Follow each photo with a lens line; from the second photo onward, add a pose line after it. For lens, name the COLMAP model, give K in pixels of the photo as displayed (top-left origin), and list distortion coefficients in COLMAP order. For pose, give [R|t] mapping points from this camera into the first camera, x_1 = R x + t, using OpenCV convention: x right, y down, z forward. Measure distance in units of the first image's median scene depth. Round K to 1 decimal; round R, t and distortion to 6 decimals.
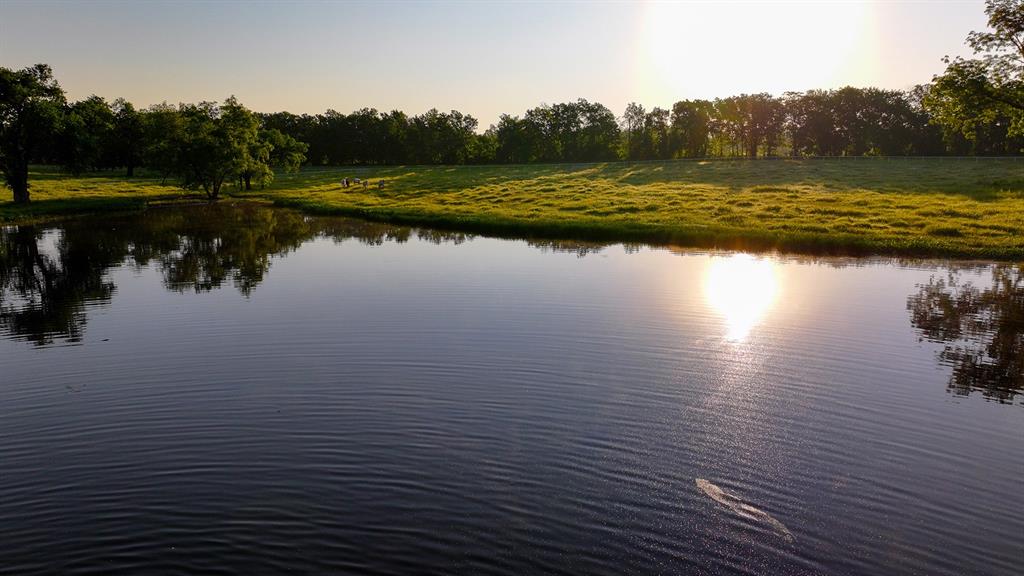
lens RADIAL K [[757.9, 0, 512.0], [0, 757.9, 288.0], [0, 0, 1]] dist [0.050480, 0.003845]
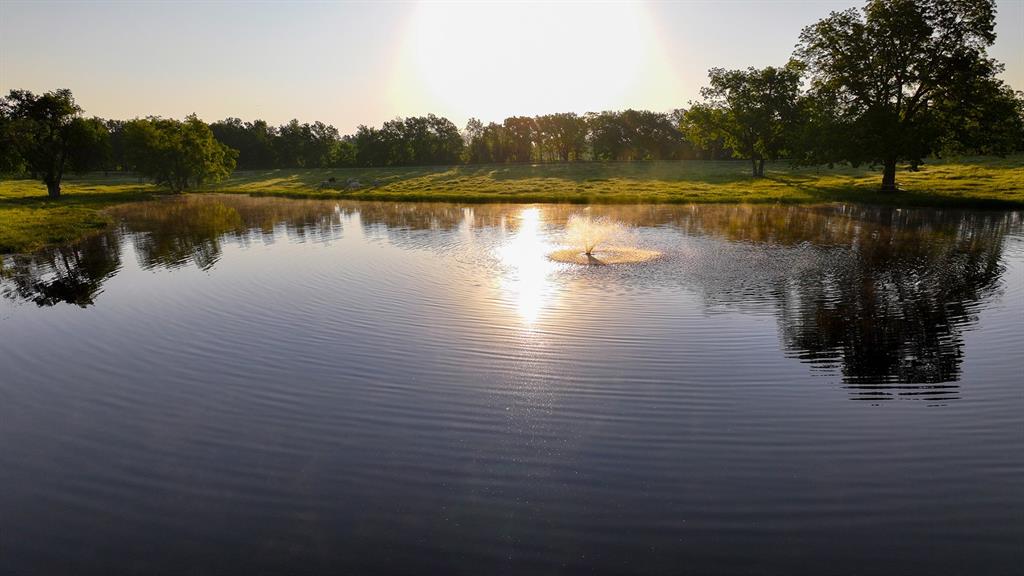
lens RADIAL K [[757.9, 0, 512.0], [0, 757.9, 288.0], [0, 0, 1]] dist [0.050480, 0.003845]
pose [[0.964895, -0.046532, 0.258481, -0.114860], [0.048519, 0.998821, -0.001310, 0.040324], [-0.258116, 0.013805, 0.966015, -0.218856]]
